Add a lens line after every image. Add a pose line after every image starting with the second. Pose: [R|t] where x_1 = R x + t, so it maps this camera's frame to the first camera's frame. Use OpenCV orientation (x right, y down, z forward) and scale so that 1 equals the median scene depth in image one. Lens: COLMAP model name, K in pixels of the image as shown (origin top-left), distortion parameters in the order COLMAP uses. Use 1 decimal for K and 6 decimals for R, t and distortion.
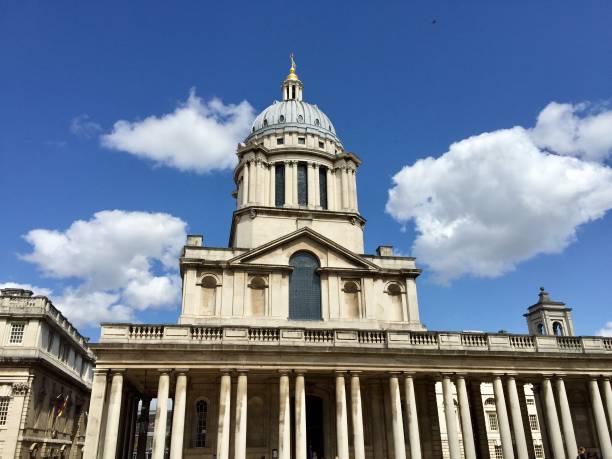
lens RADIAL K [[512.0, 0, 306.0], [0, 512.0, 229.5], [0, 0, 1]] dist [0.055029, -0.001825]
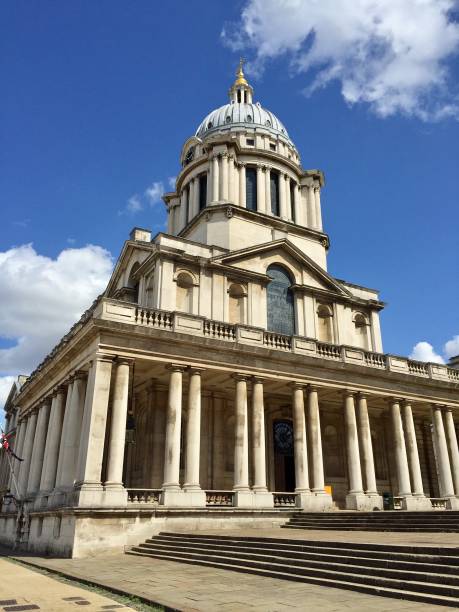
lens RADIAL K [[512.0, 0, 229.5], [0, 512.0, 306.0], [0, 0, 1]] dist [0.055029, -0.001825]
pose [[0.948442, 0.135841, 0.286364, -0.346587], [-0.139937, 0.990141, -0.006215, 0.137075], [-0.284385, -0.034178, 0.958101, 0.170687]]
